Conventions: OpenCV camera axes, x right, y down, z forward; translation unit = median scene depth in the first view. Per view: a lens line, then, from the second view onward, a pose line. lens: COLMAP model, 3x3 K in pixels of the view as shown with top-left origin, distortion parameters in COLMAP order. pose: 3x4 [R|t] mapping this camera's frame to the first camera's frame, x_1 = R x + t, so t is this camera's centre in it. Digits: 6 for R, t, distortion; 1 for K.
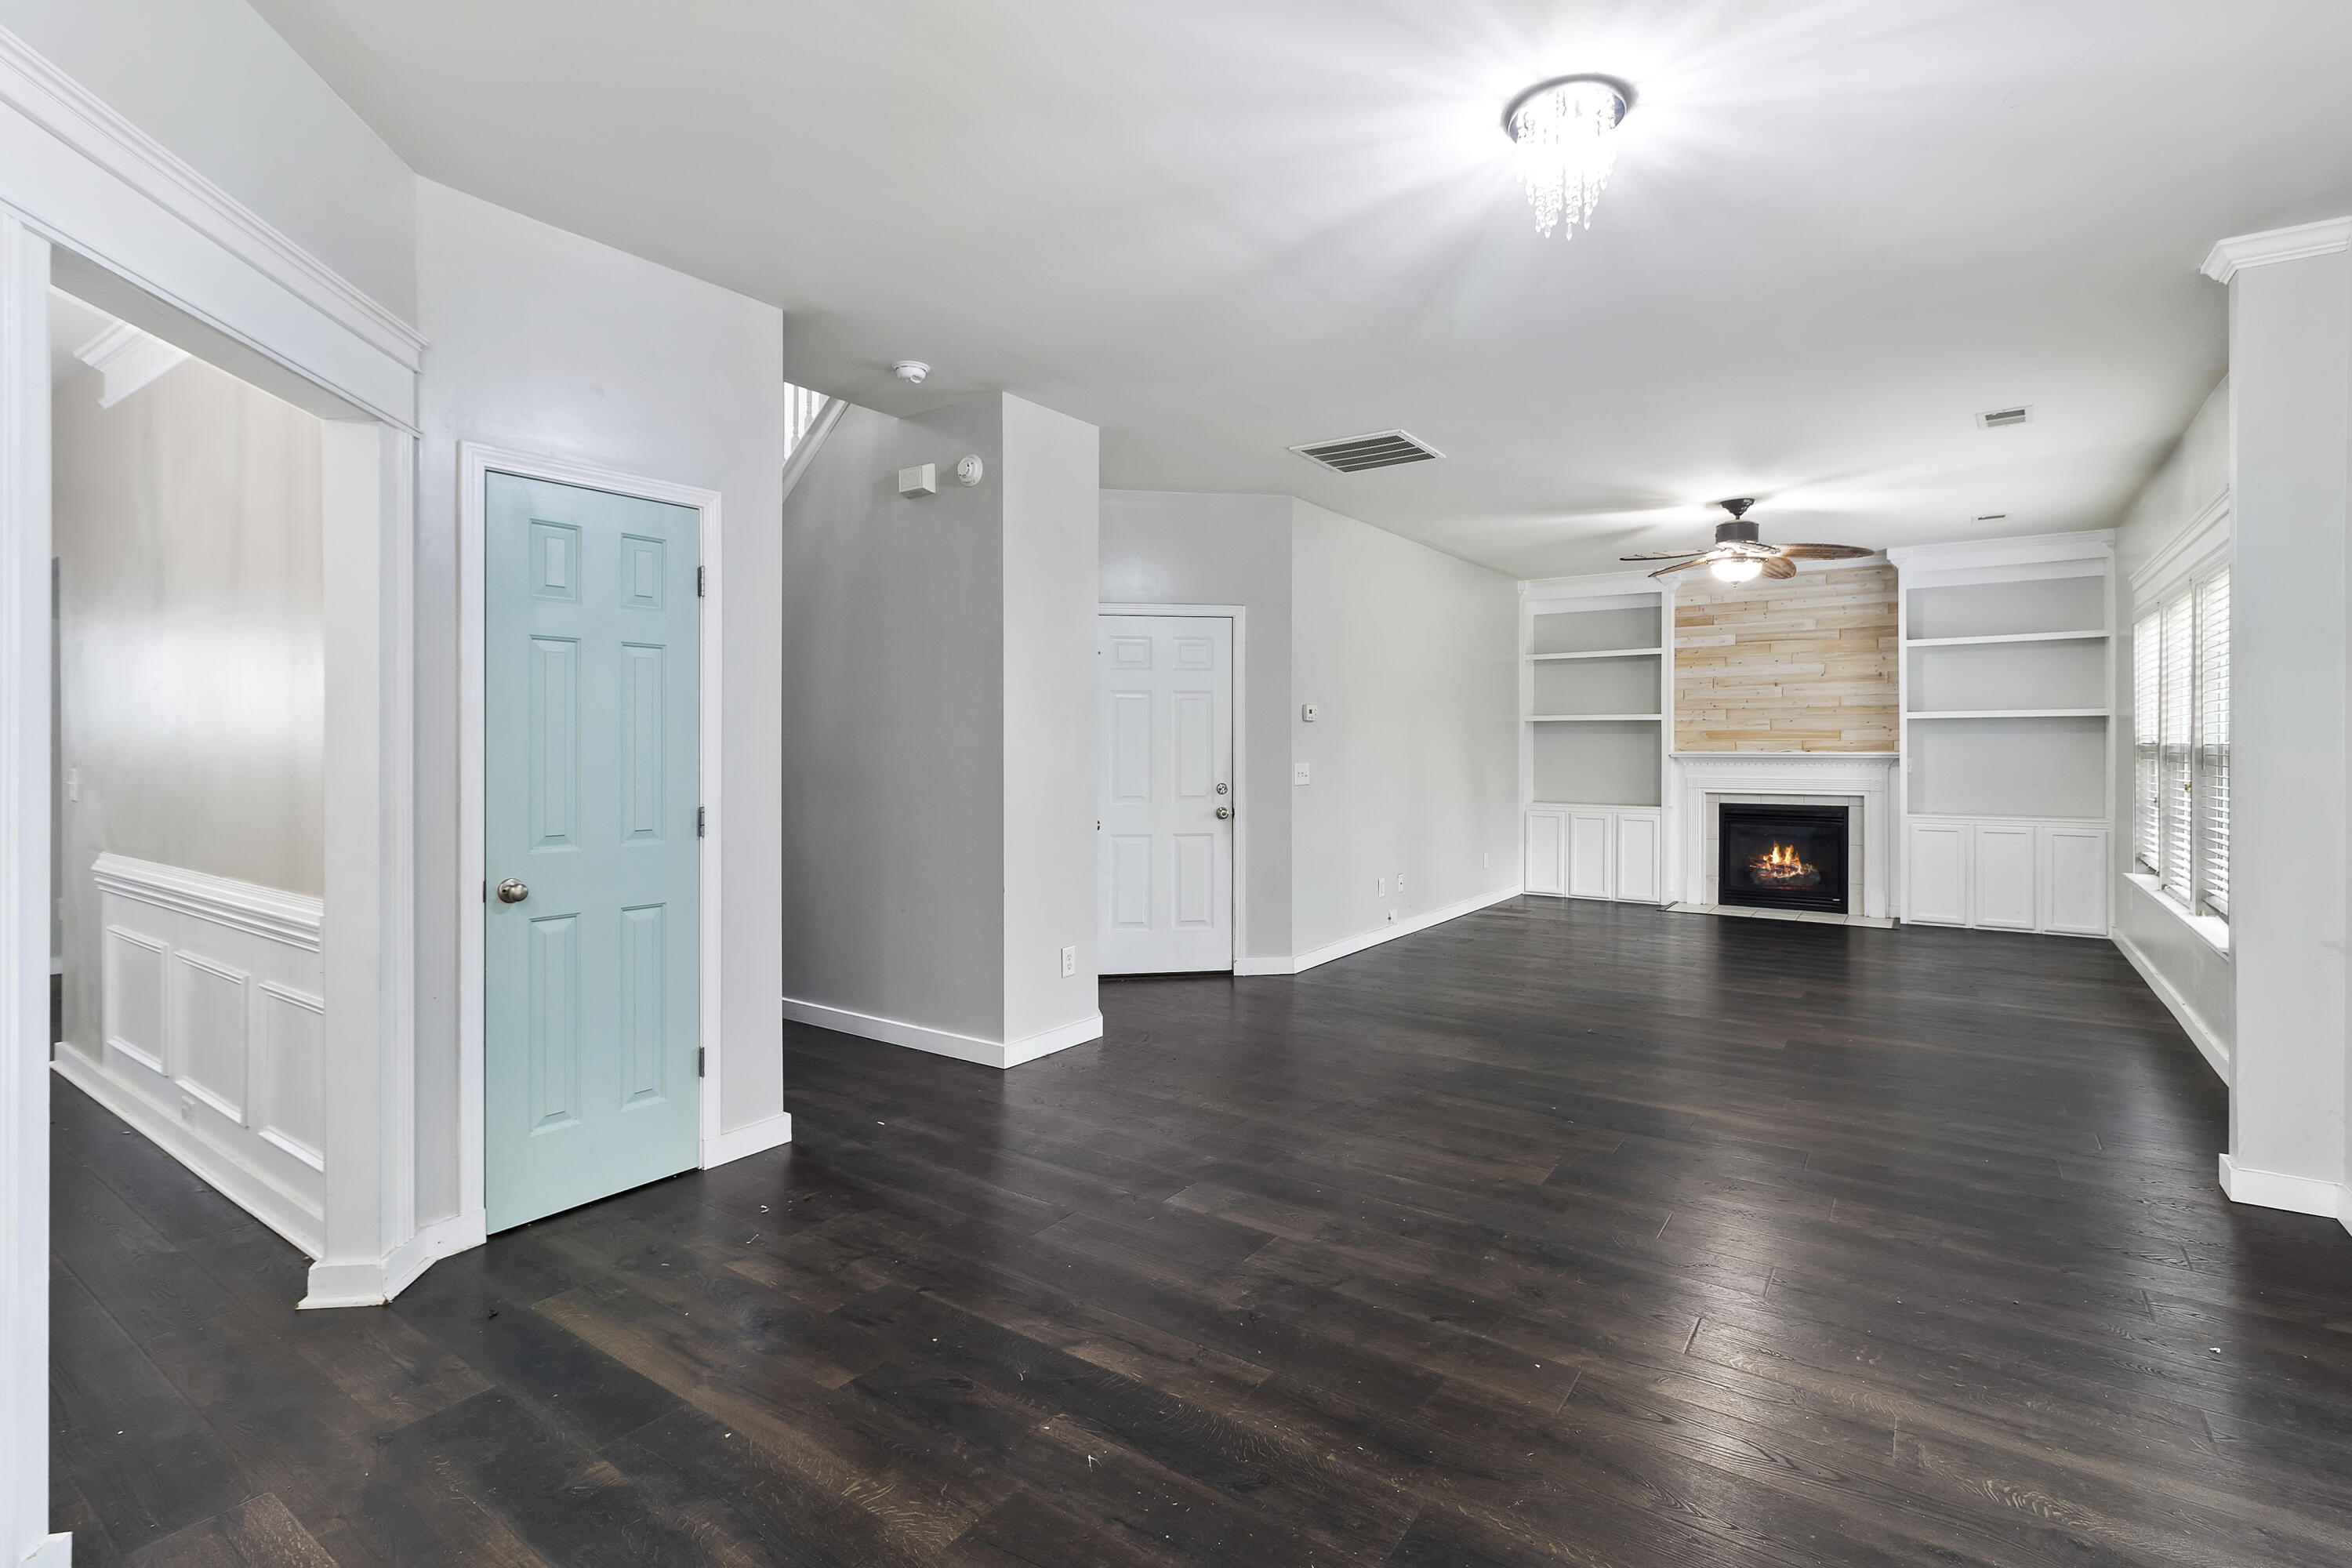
lens RADIAL K [[1106.1, 0, 1169.8], [0, 1106.1, 757.7], [0, 0, 1]] dist [-0.001269, 0.000269]
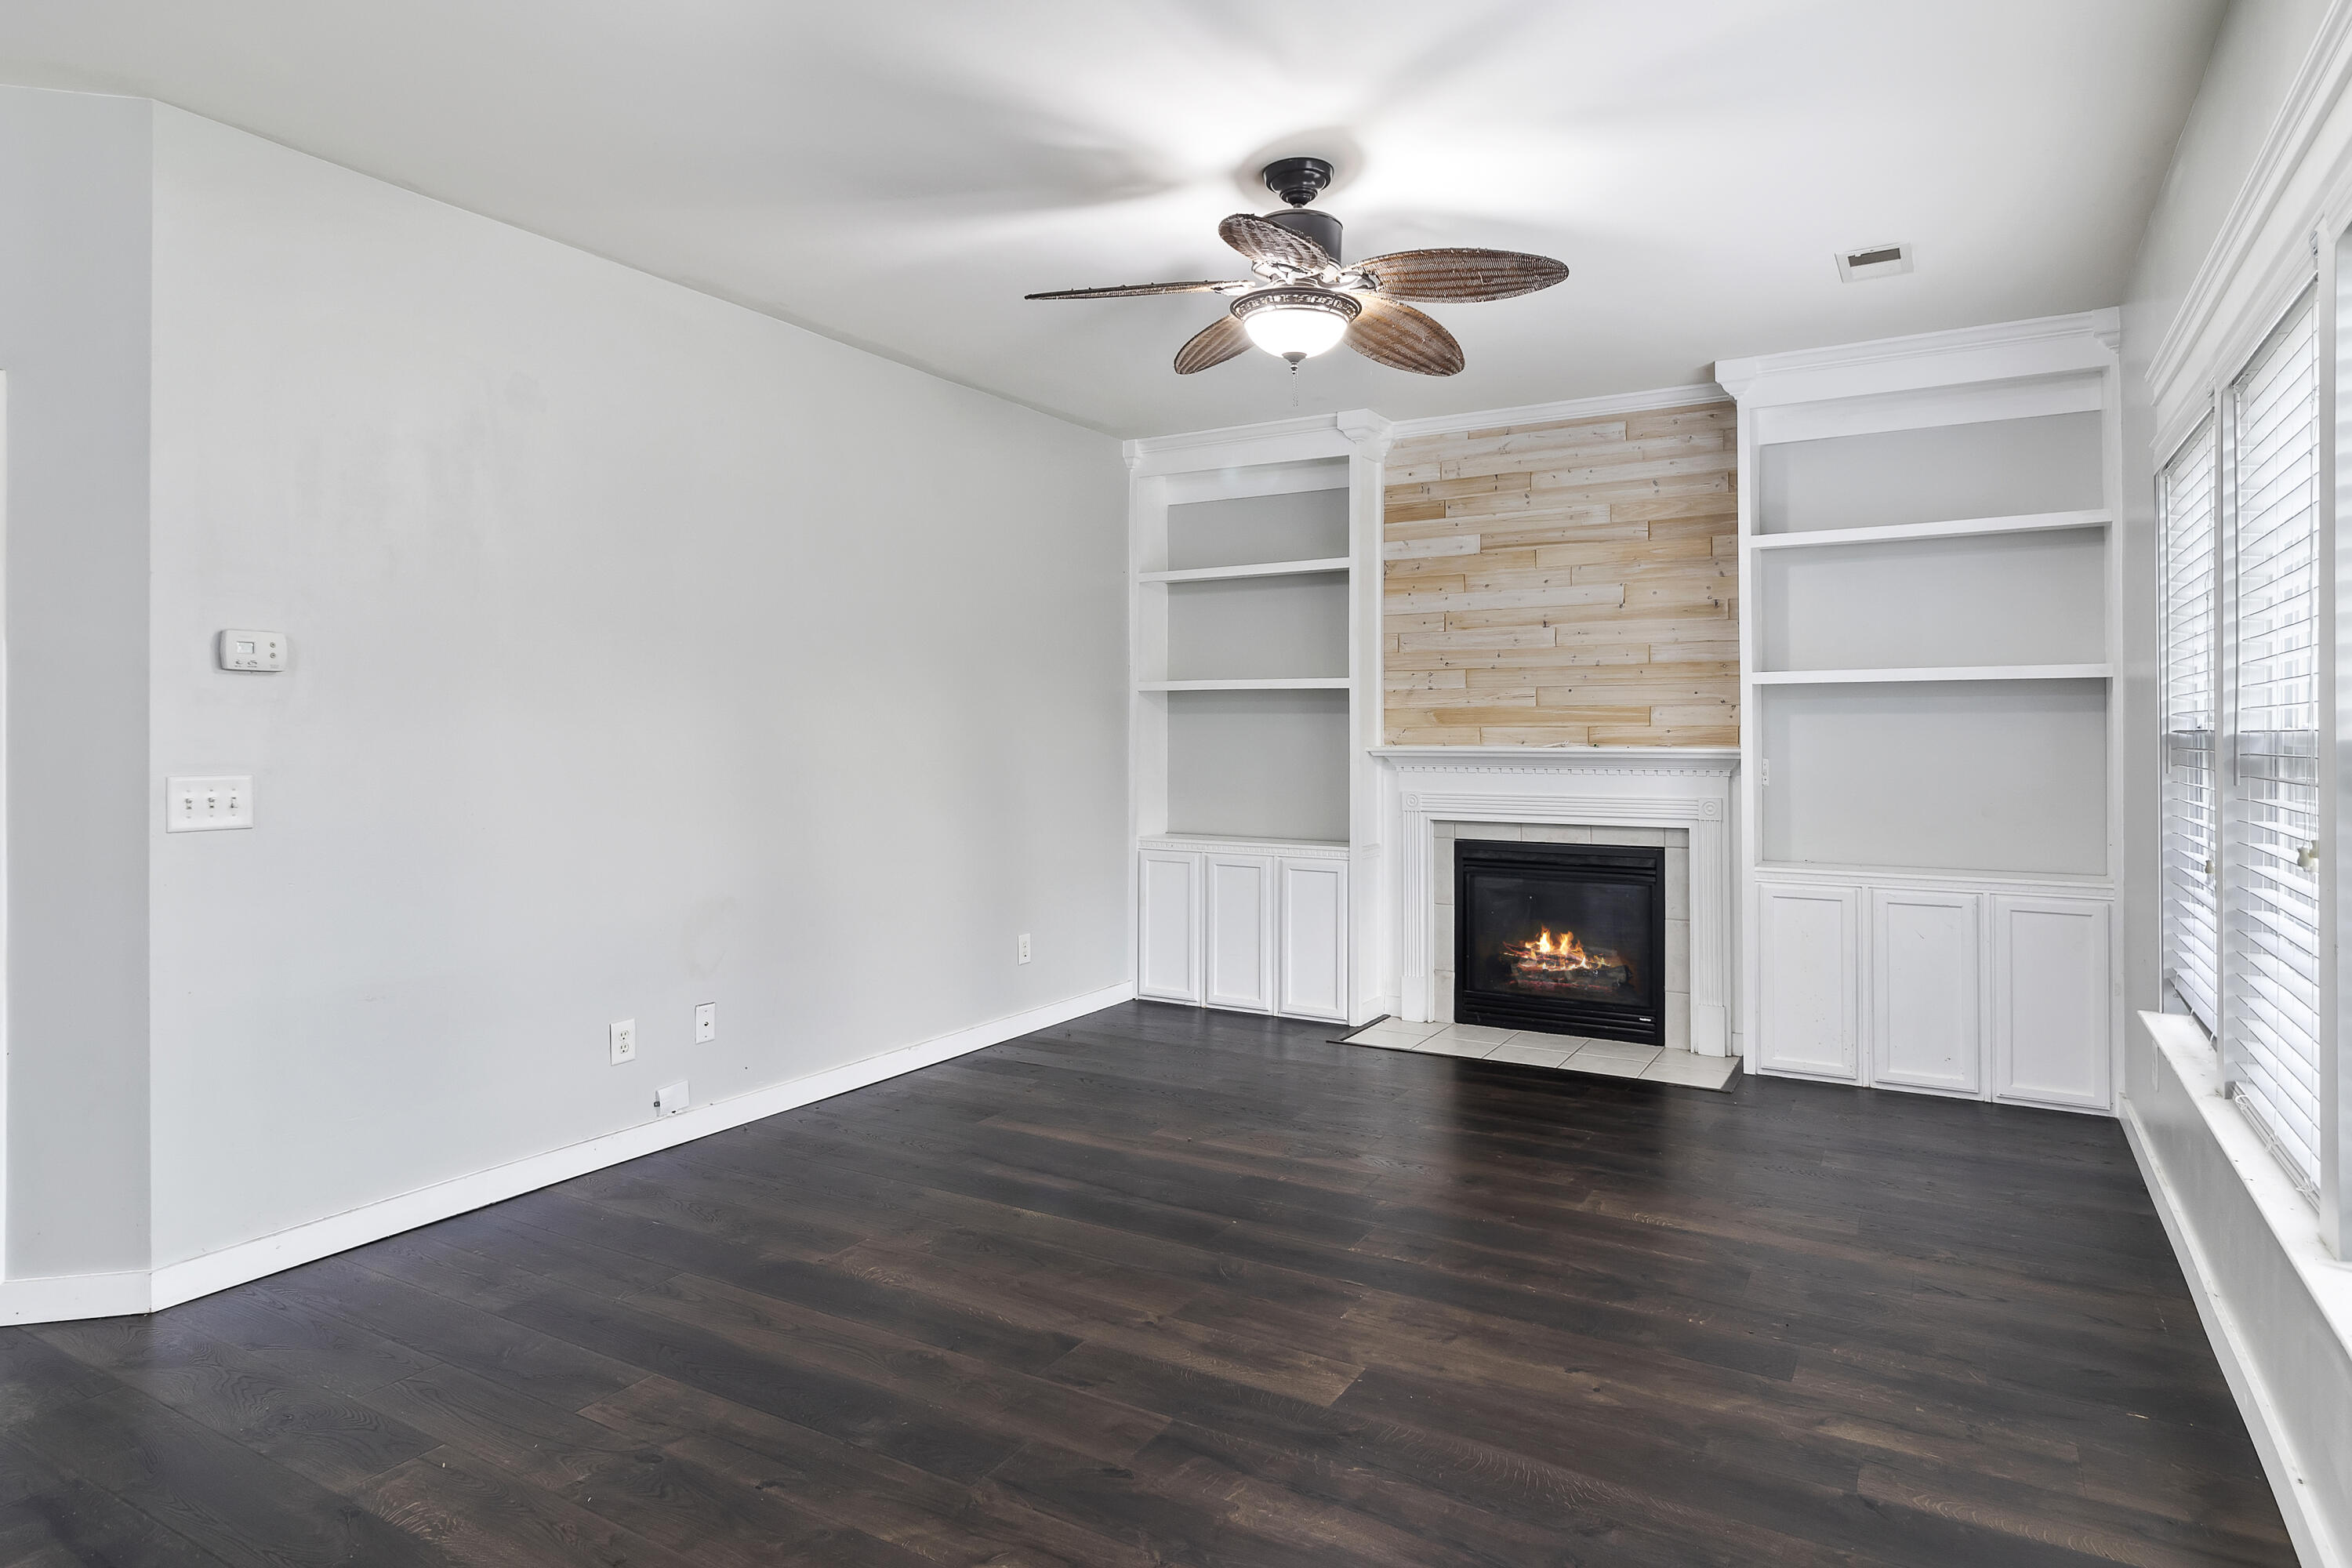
lens RADIAL K [[1326.6, 0, 1175.8], [0, 1326.6, 736.7], [0, 0, 1]] dist [0.001250, -0.000350]
pose [[0.996535, 0.002244, 0.083146, 0.319646], [-0.001380, 0.999944, -0.010452, -0.003275], [-0.083165, 0.010301, 0.996483, 0.369388]]
